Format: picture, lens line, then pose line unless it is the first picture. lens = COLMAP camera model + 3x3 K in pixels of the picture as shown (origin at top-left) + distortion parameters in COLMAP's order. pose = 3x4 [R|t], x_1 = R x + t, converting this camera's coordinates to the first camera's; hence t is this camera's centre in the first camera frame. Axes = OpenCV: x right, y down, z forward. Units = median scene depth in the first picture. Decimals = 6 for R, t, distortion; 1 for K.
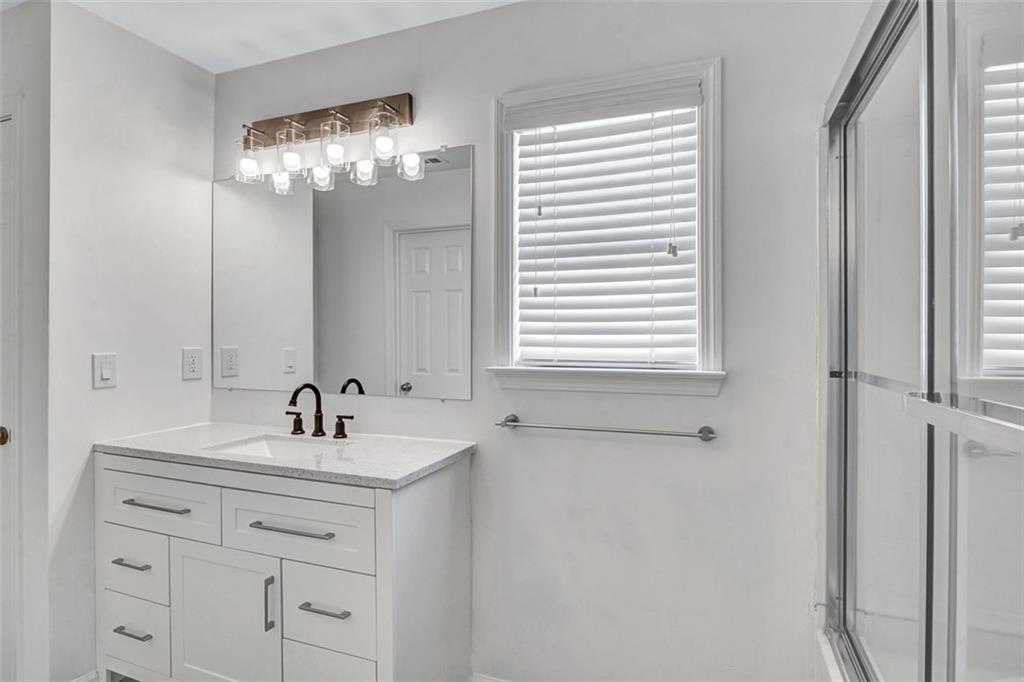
lens RADIAL K [[512.8, 0, 516.6], [0, 512.8, 337.5], [0, 0, 1]] dist [-0.006227, -0.000269]
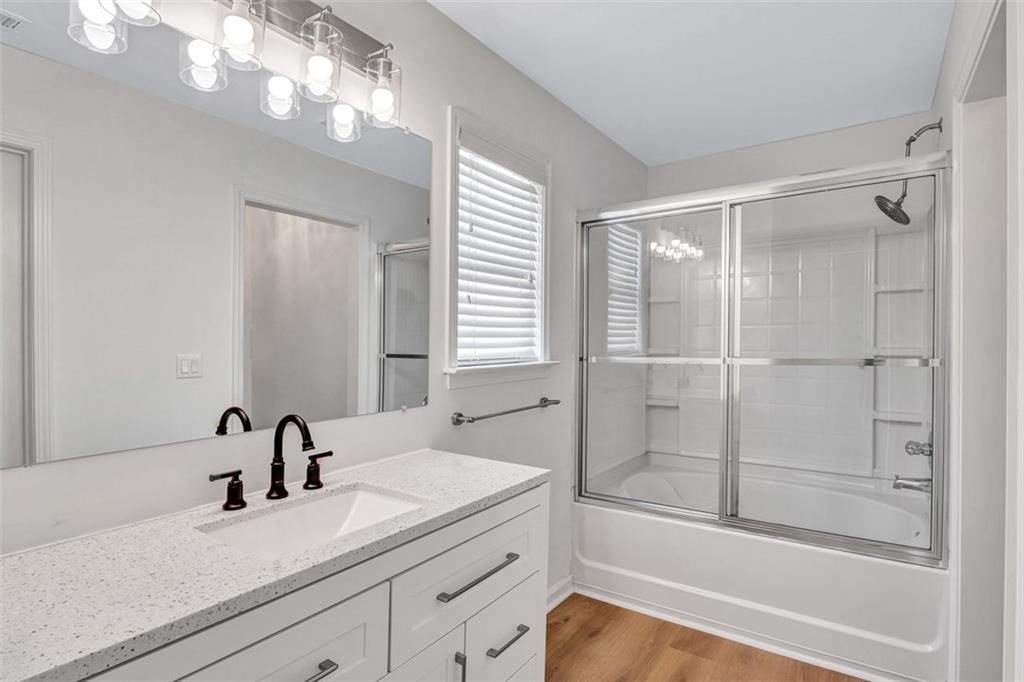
lens RADIAL K [[553.4, 0, 512.0], [0, 553.4, 341.0], [0, 0, 1]] dist [0.121737, -0.000134]
pose [[0.226676, 0.000285, 0.973970, -1.112793], [0.009961, 0.999947, -0.002611, 0.006402], [-0.973919, 0.010293, 0.226661, 0.628823]]
